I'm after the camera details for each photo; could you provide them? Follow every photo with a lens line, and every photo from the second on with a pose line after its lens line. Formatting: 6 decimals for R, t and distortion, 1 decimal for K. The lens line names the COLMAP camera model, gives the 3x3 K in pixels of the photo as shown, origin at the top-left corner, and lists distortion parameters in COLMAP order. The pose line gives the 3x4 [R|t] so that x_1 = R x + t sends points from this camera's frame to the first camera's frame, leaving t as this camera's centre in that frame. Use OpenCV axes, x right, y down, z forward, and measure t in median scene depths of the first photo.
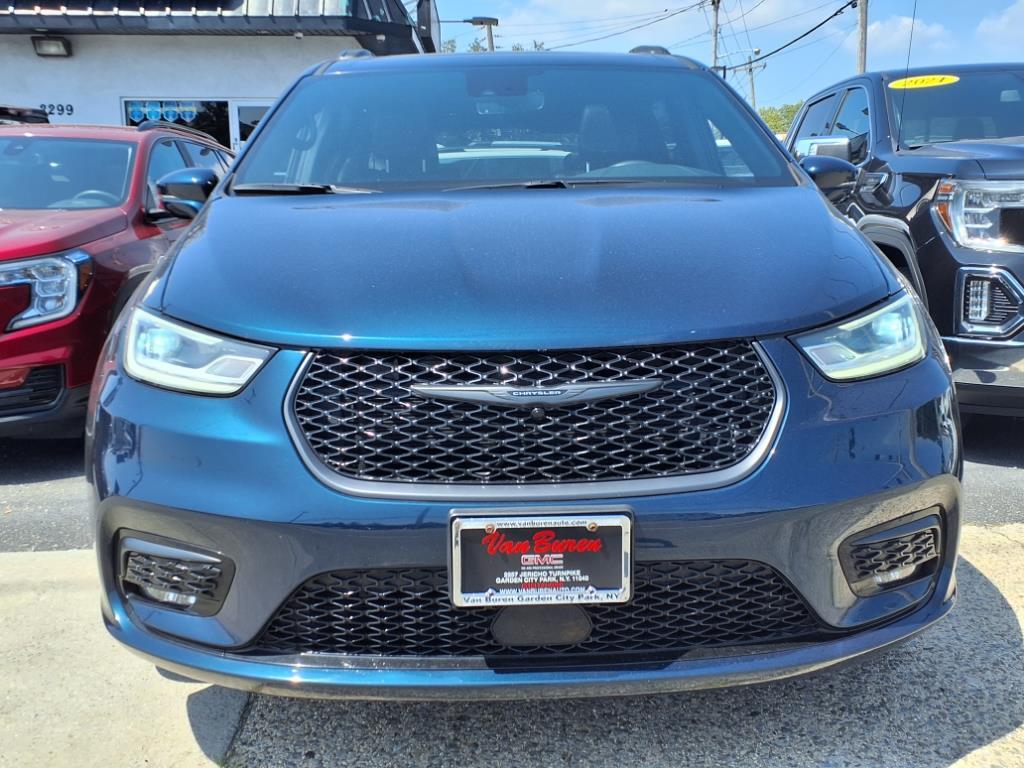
lens RADIAL K [[1014.2, 0, 514.1], [0, 1014.2, 436.9], [0, 0, 1]] dist [0.104222, -0.223780]
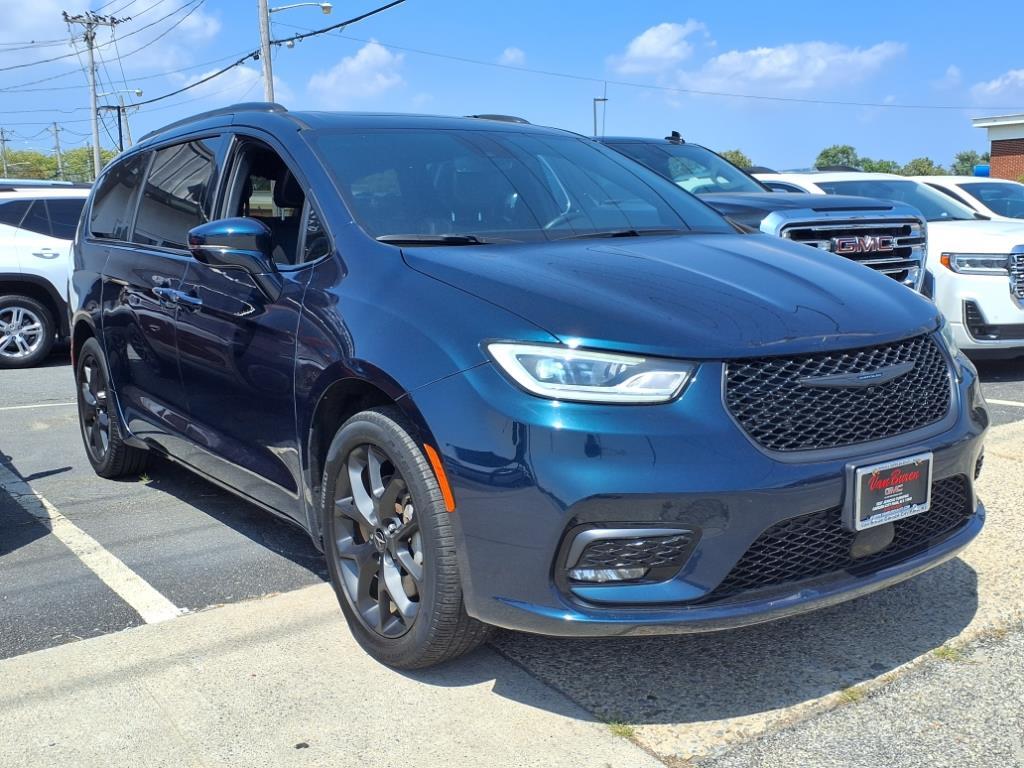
lens RADIAL K [[1014.2, 0, 514.1], [0, 1014.2, 436.9], [0, 0, 1]] dist [0.104222, -0.223780]
pose [[0.835451, -0.111535, 0.538128, -1.140526], [0.132130, 0.991232, 0.000314, -0.024623], [-0.533444, 0.070841, 0.842863, 0.048083]]
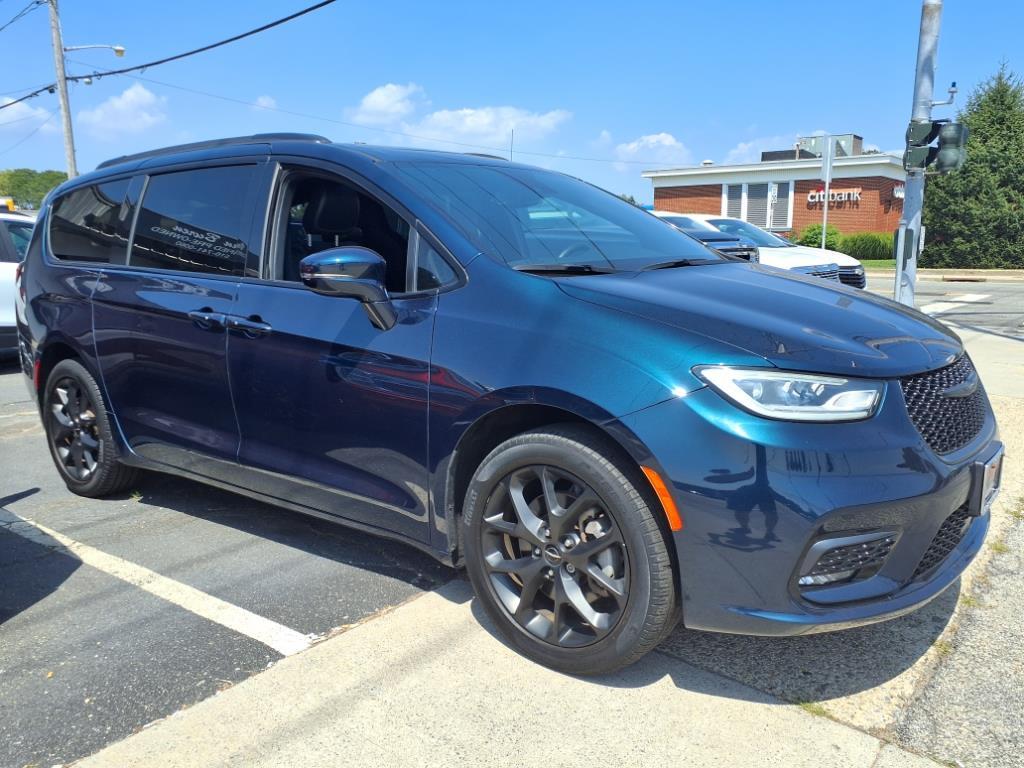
lens RADIAL K [[804.6, 0, 515.1], [0, 804.6, 426.7], [0, 0, 1]] dist [0.058187, -0.076935]
pose [[0.650013, -0.158704, 0.743166, -1.459819], [0.173312, 0.983136, 0.058361, -0.183095], [-0.739896, 0.090864, 0.666557, 0.629885]]
